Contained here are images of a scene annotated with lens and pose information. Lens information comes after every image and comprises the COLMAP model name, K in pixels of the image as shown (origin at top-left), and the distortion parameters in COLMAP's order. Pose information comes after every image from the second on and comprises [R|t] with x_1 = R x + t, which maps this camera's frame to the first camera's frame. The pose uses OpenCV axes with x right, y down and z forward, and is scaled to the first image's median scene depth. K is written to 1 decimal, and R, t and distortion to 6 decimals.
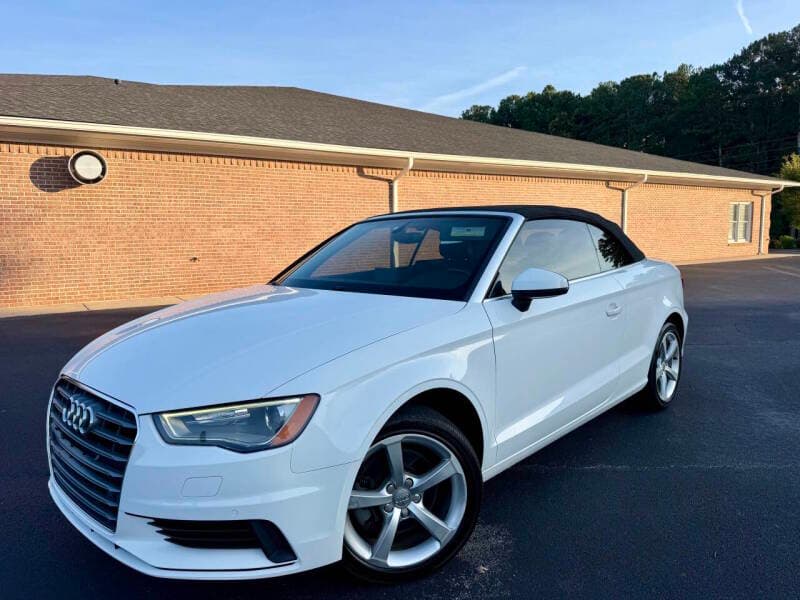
lens RADIAL K [[565.2, 0, 399.1], [0, 565.2, 296.3], [0, 0, 1]] dist [0.050203, -0.058030]
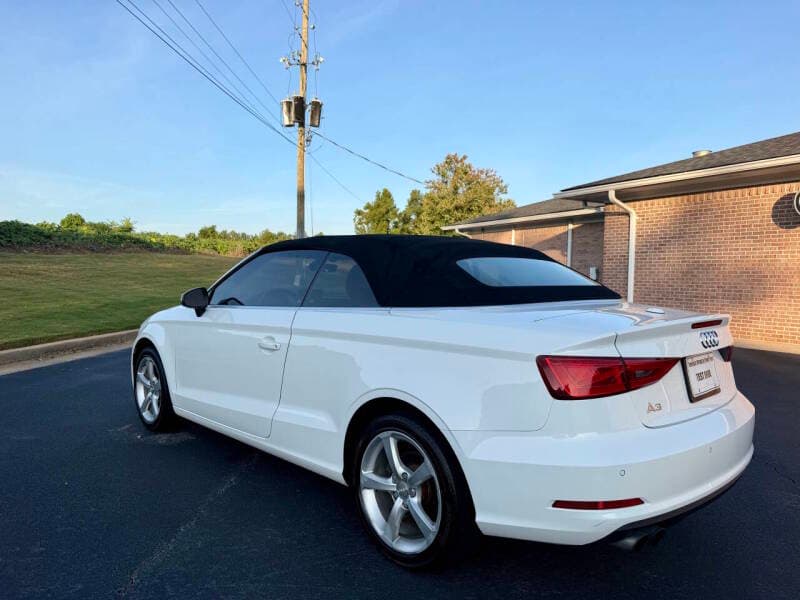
lens RADIAL K [[562.1, 0, 400.9], [0, 562.1, 299.8], [0, 0, 1]] dist [0.084254, -0.126864]
pose [[-0.067556, 0.056118, -0.996136, 0.428500], [-0.120119, 0.990697, 0.063958, -0.044560], [0.990458, 0.123975, -0.060187, 0.422016]]
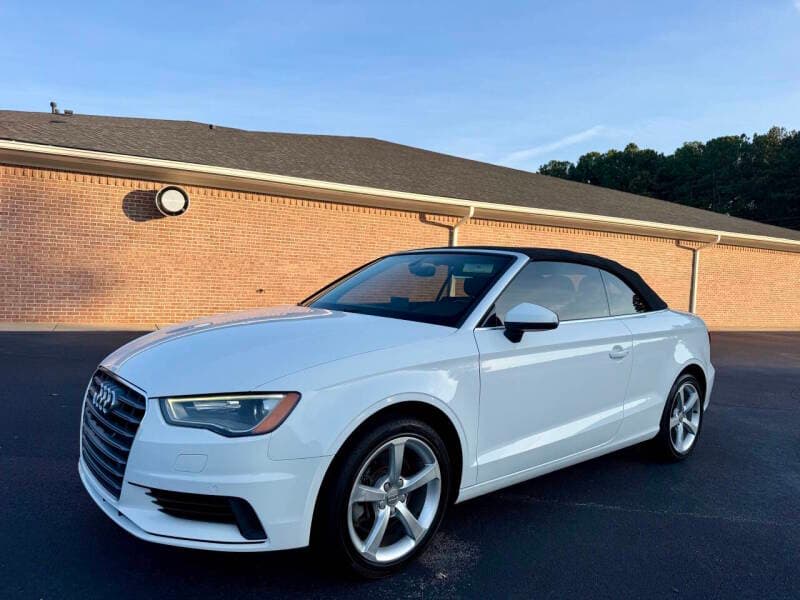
lens RADIAL K [[560.7, 0, 405.2], [0, 560.7, 301.1], [0, 0, 1]] dist [0.079061, -0.102547]
pose [[0.991655, 0.064311, -0.111738, 0.034236], [-0.072387, 0.994932, -0.069788, 0.010051], [0.106683, 0.077294, 0.991284, -0.021074]]
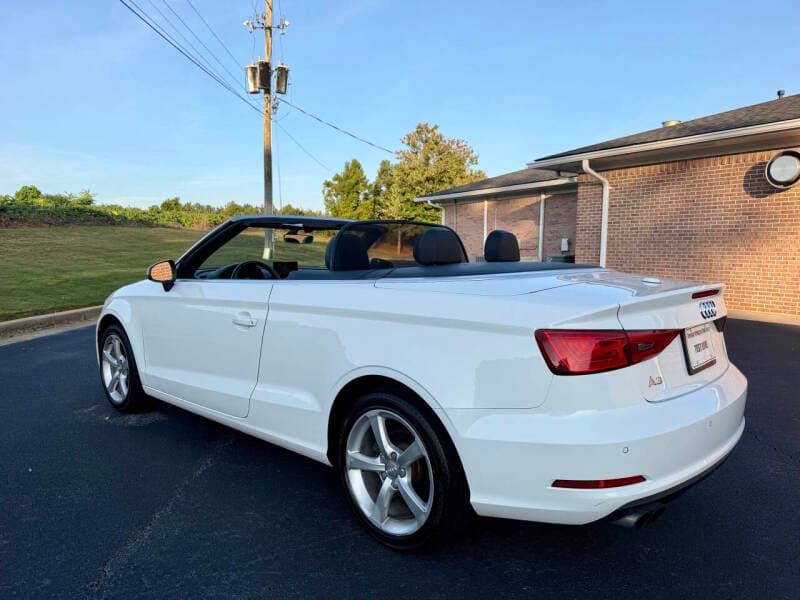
lens RADIAL K [[562.1, 0, 397.8], [0, 562.1, 300.3], [0, 0, 1]] dist [0.105213, -0.171393]
pose [[-0.020385, 0.105449, -0.994216, 0.415300], [-0.113899, 0.987703, 0.107094, -0.042555], [0.993283, 0.115423, -0.008124, 0.414693]]
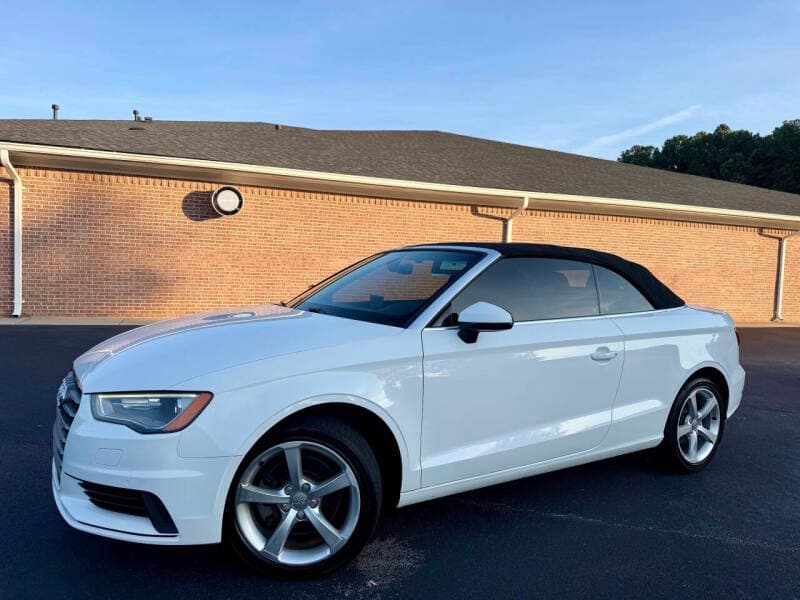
lens RADIAL K [[562.1, 0, 397.8], [0, 562.1, 300.3], [0, 0, 1]] dist [0.105213, -0.171393]
pose [[0.964610, 0.064916, -0.255564, 0.093885], [-0.080001, 0.995586, -0.049069, 0.002600], [0.251250, 0.067778, 0.965546, -0.005994]]
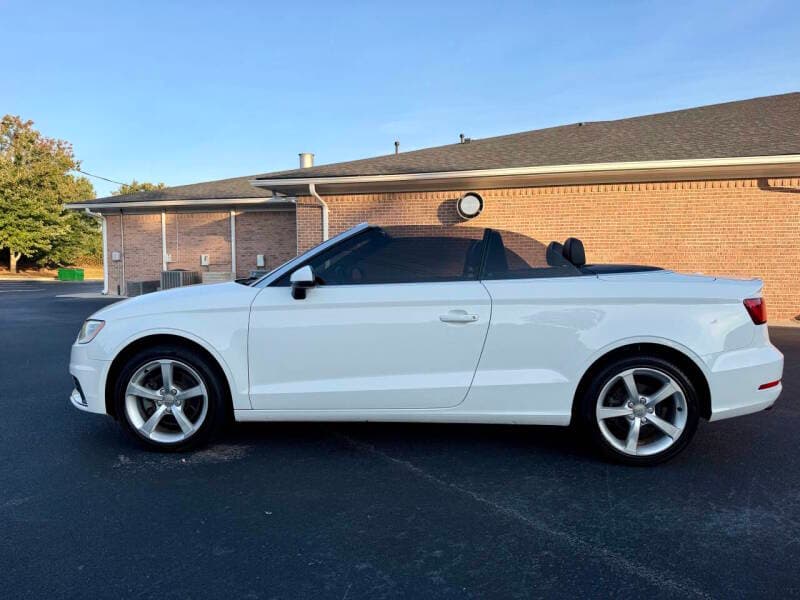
lens RADIAL K [[561.8, 0, 397.3], [0, 561.8, 297.8], [0, 0, 1]] dist [0.061908, -0.077486]
pose [[0.621469, 0.057428, -0.781331, 0.355133], [-0.097766, 0.995199, -0.004615, 0.002013], [0.777315, 0.079255, 0.624100, 0.106335]]
